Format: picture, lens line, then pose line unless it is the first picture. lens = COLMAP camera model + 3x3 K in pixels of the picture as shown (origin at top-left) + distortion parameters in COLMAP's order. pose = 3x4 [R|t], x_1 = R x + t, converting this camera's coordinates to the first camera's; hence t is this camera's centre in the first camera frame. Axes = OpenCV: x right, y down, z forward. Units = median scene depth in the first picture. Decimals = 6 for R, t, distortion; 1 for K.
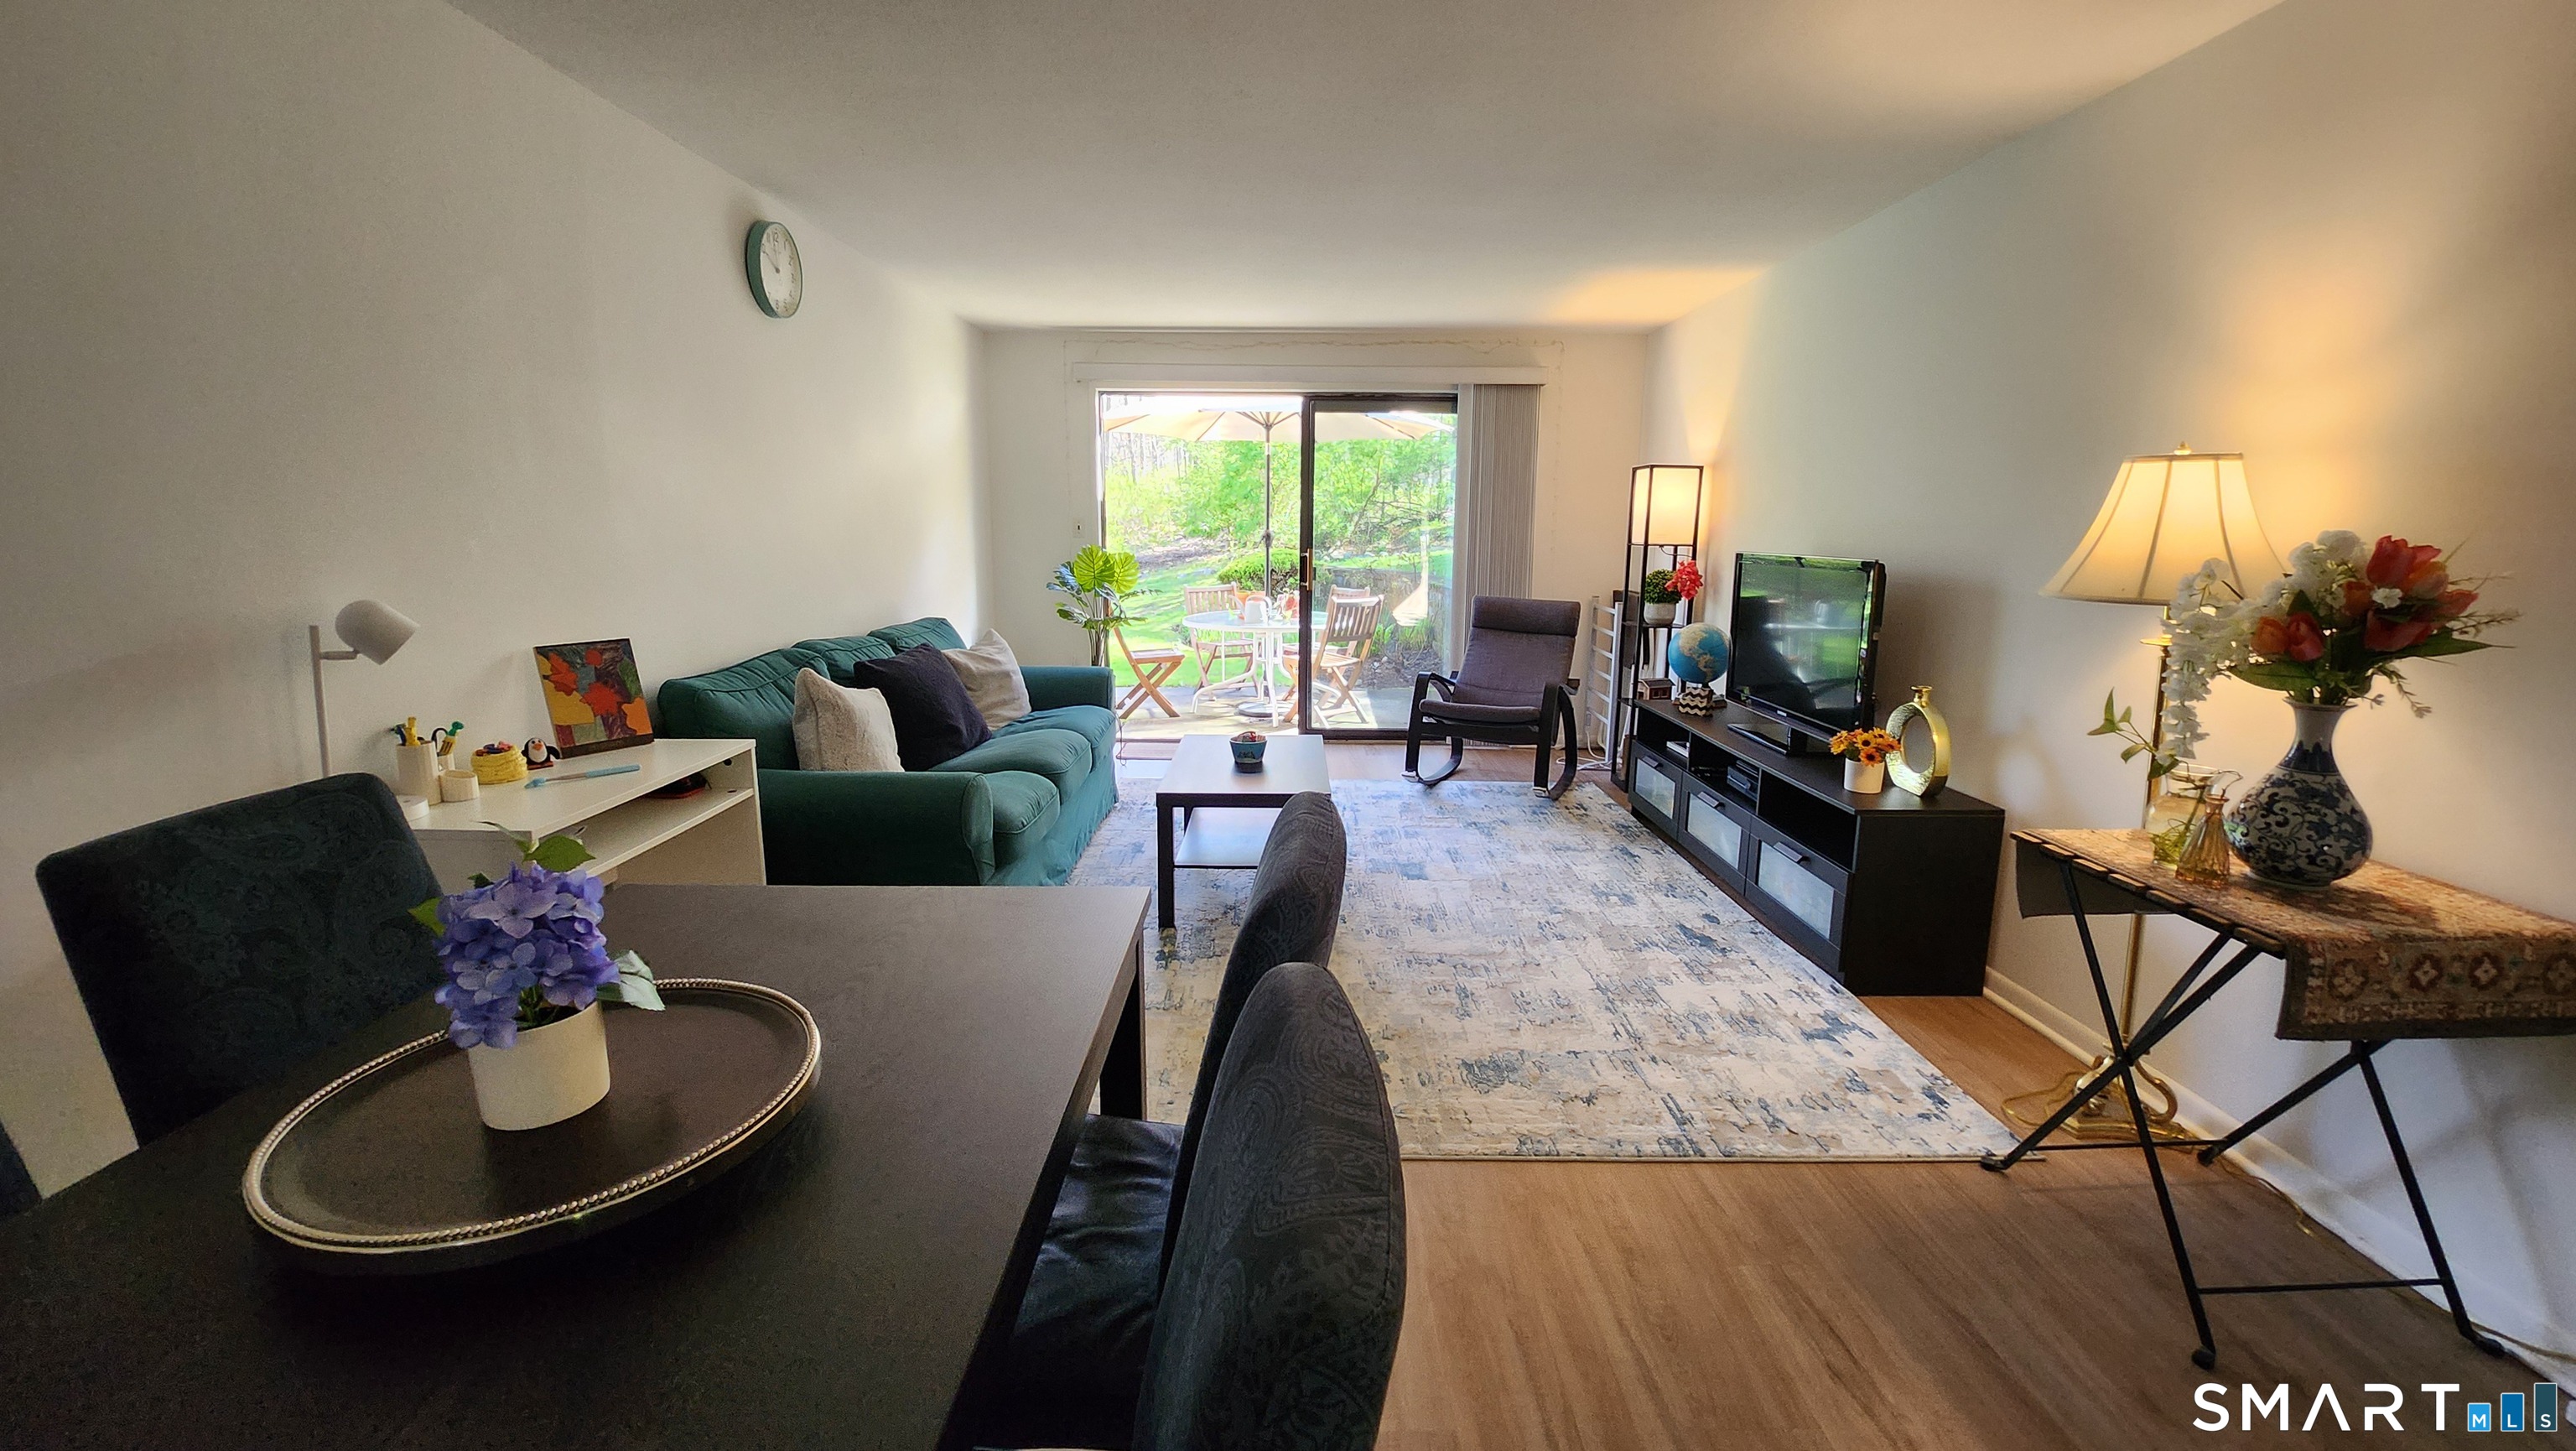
lens RADIAL K [[1032.3, 0, 1280.3], [0, 1032.3, 697.1], [0, 0, 1]] dist [-0.016190, -0.000857]
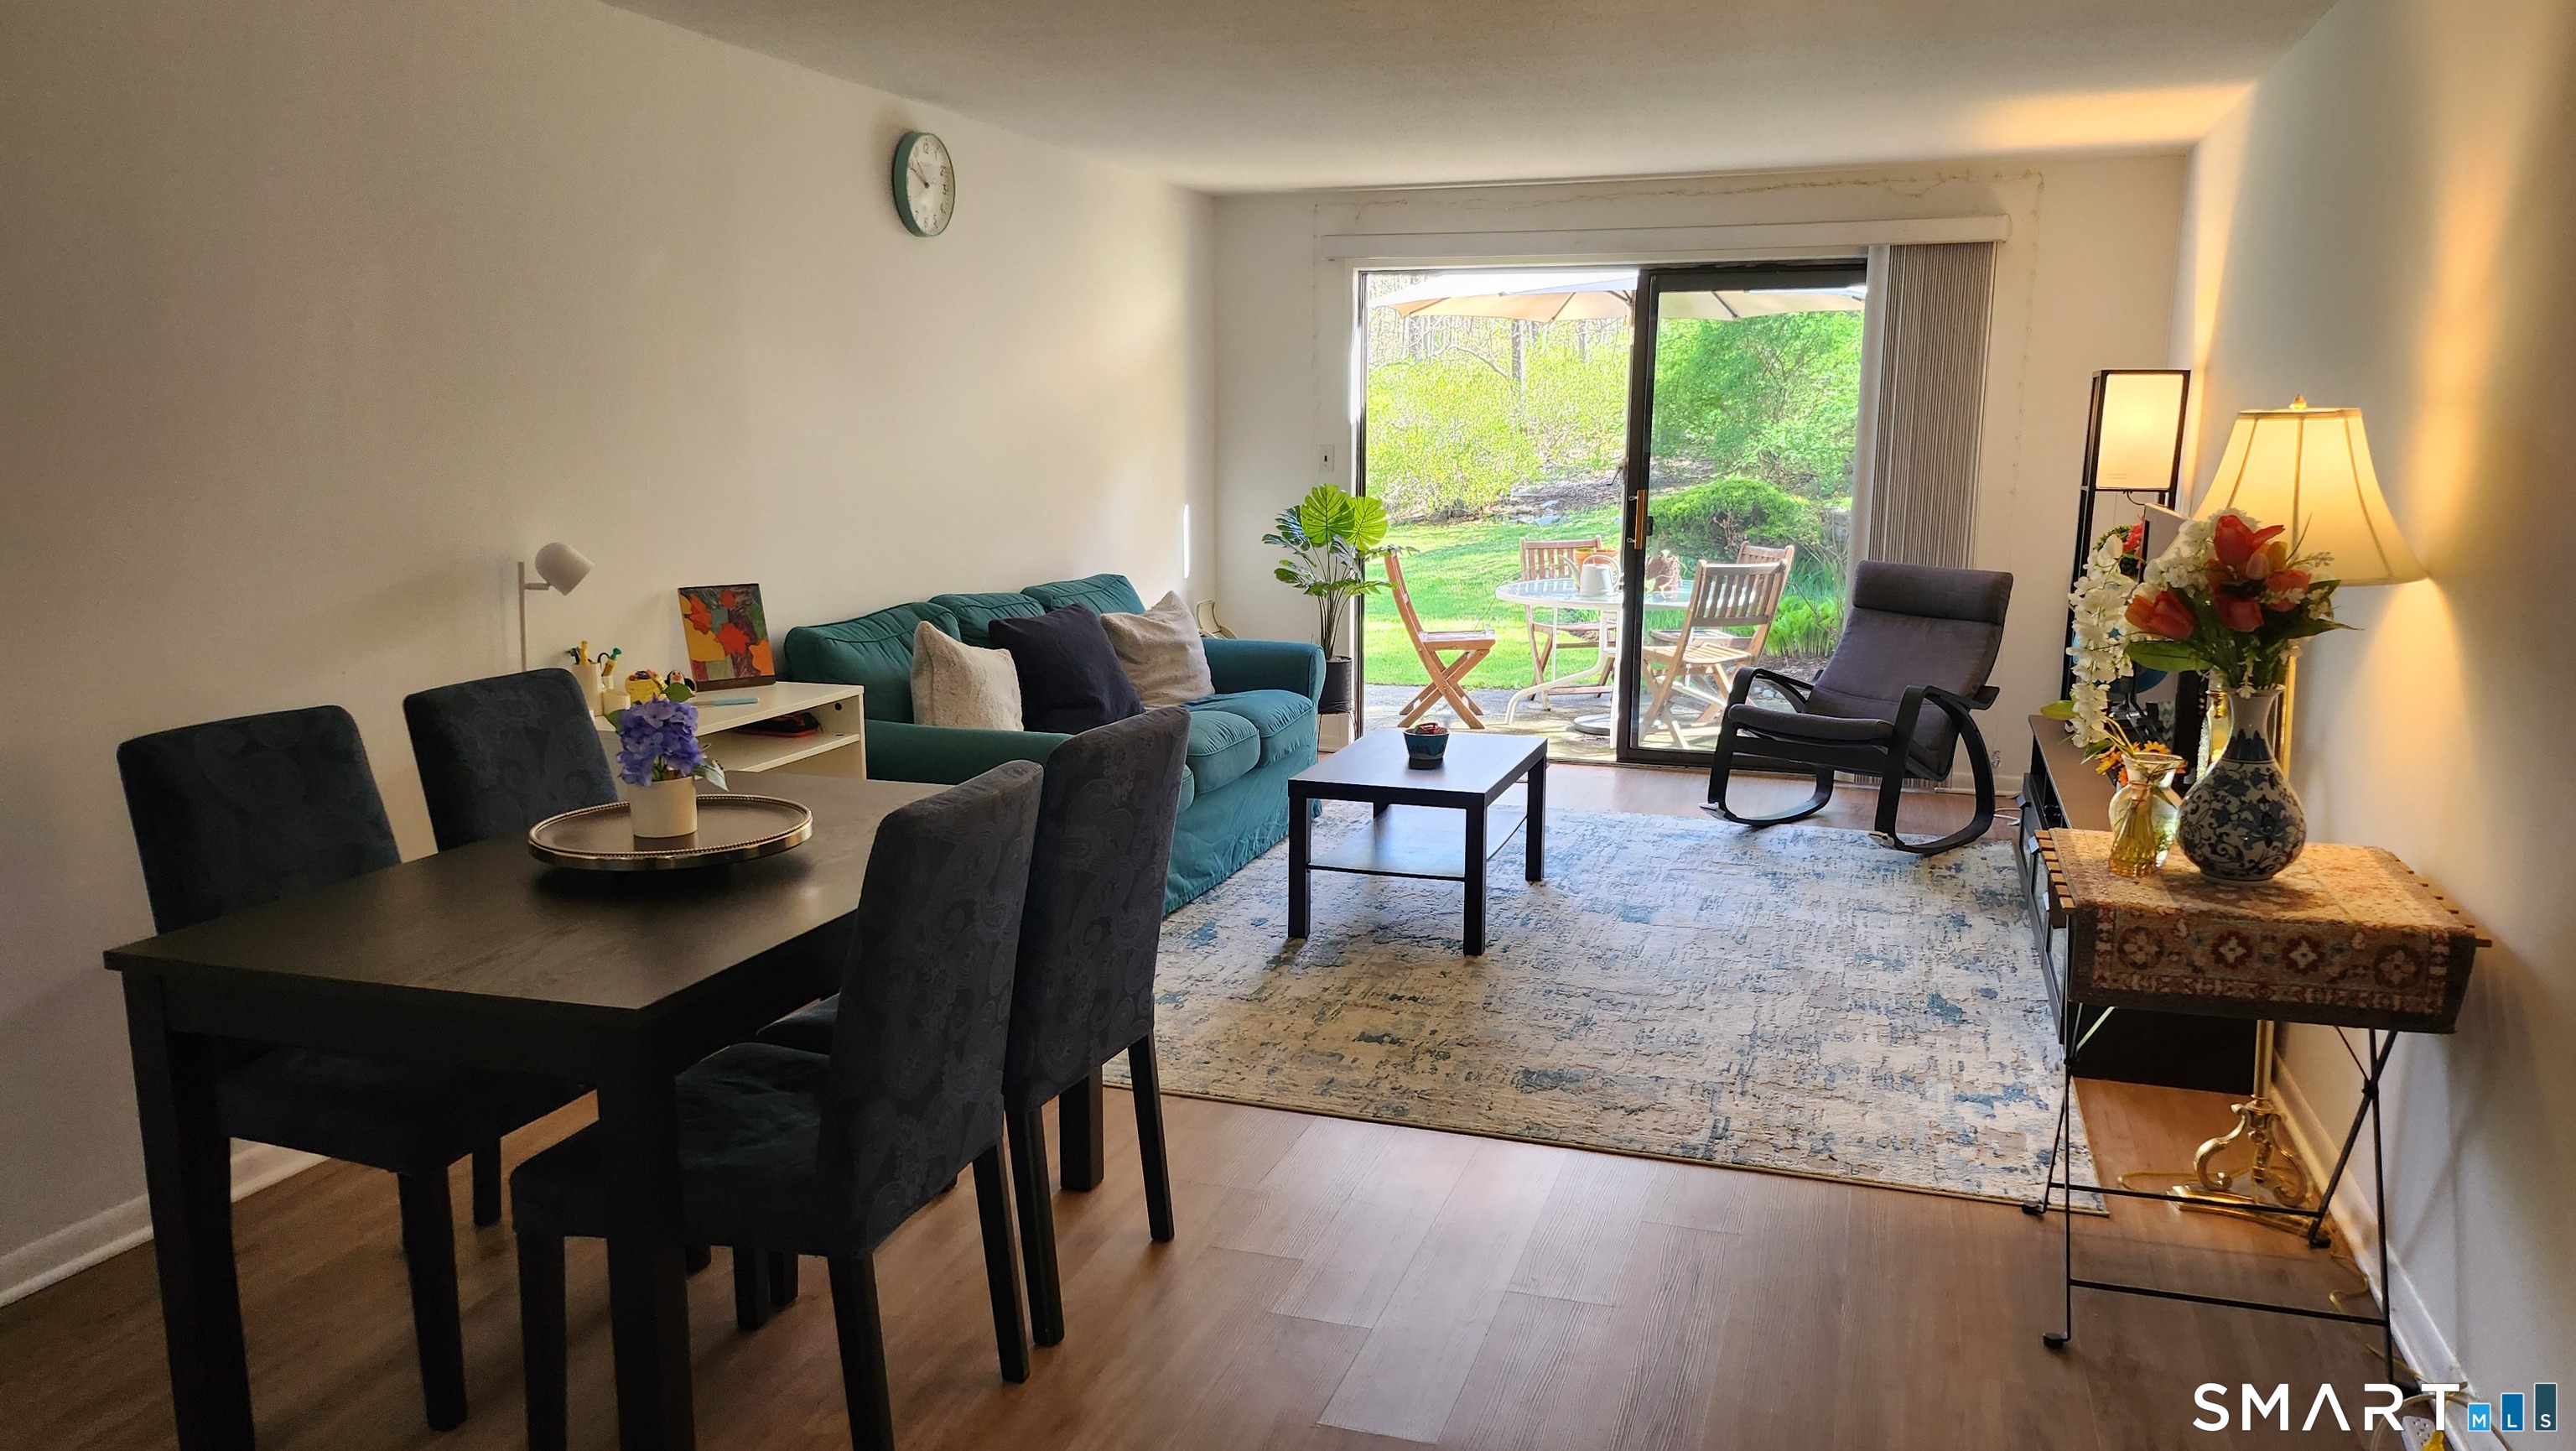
lens RADIAL K [[1810.9, 0, 1287.6], [0, 1810.9, 768.9], [0, 0, 1]] dist [0.056096, -0.000098]
pose [[0.950075, 0.056694, -0.306828, 0.435688], [-0.049835, 0.998302, 0.030151, 0.046396], [0.308017, -0.013355, 0.951287, -0.573068]]
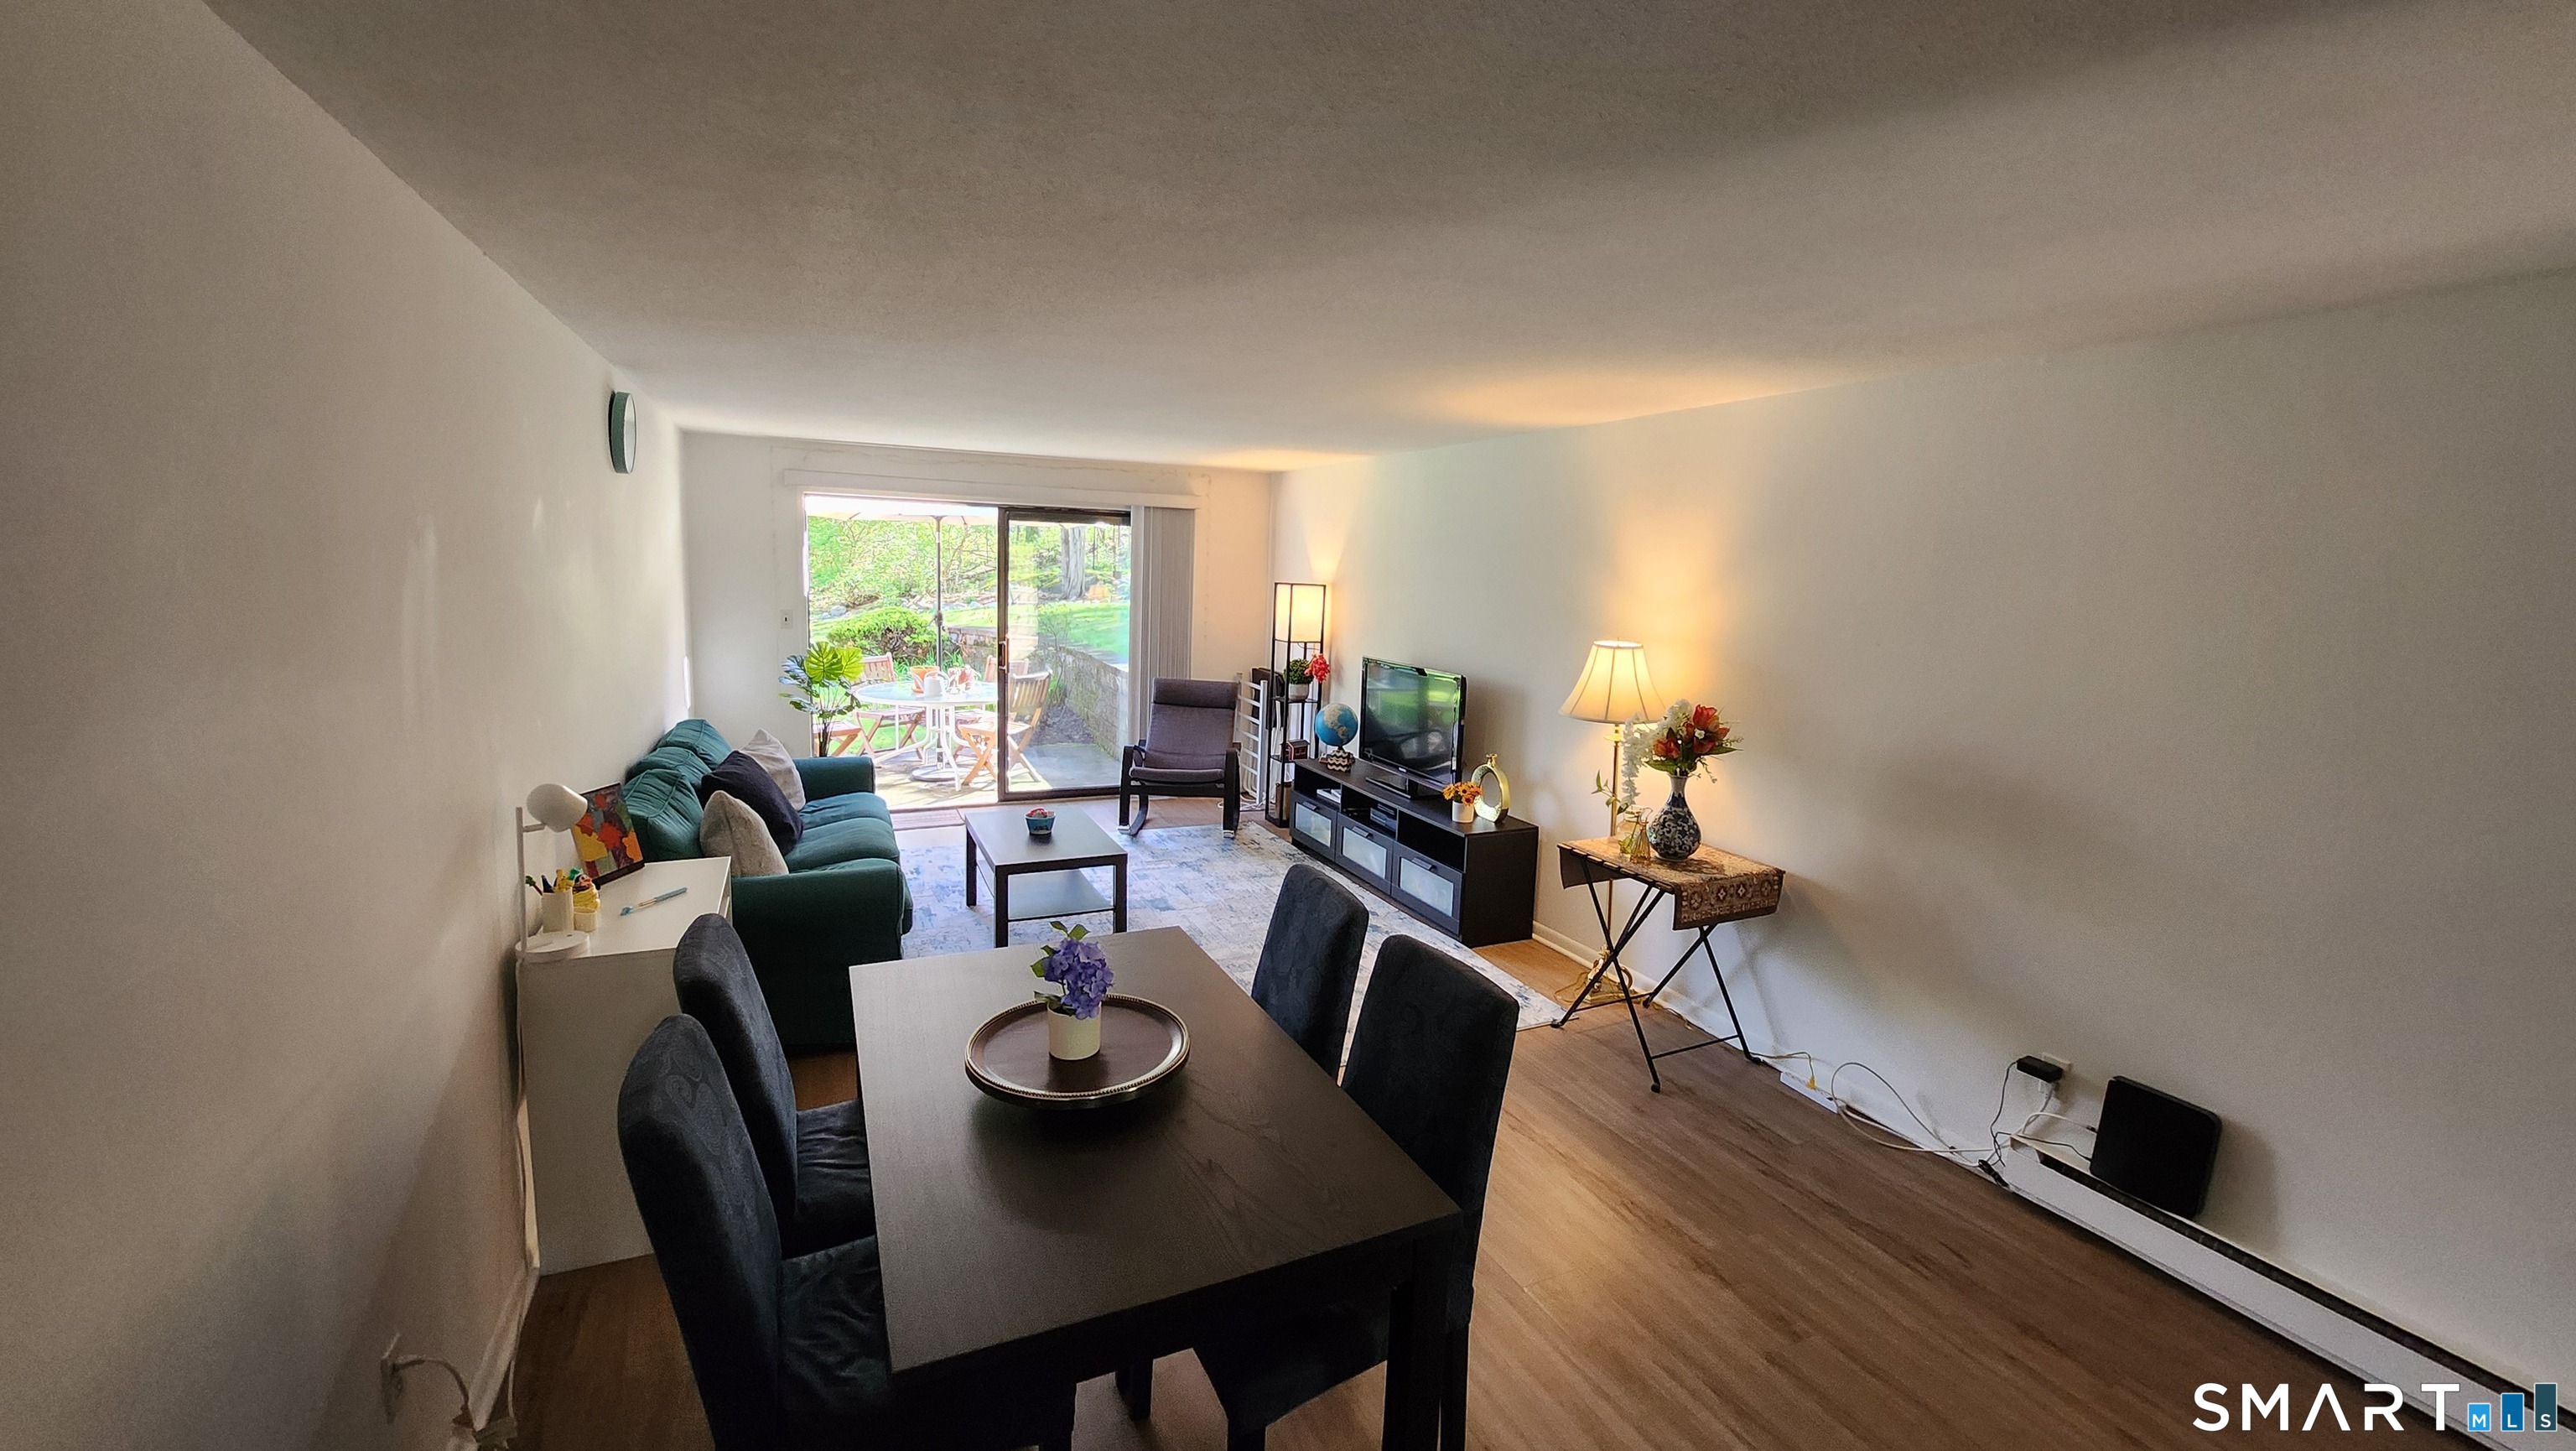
lens RADIAL K [[1032.3, 0, 1280.3], [0, 1032.3, 697.1], [0, 0, 1]] dist [-0.016190, -0.000857]
pose [[0.907666, -0.032055, 0.418467, -0.410756], [0.043938, 0.998858, -0.018790, -0.096275], [-0.417387, 0.035442, 0.908037, -0.400553]]
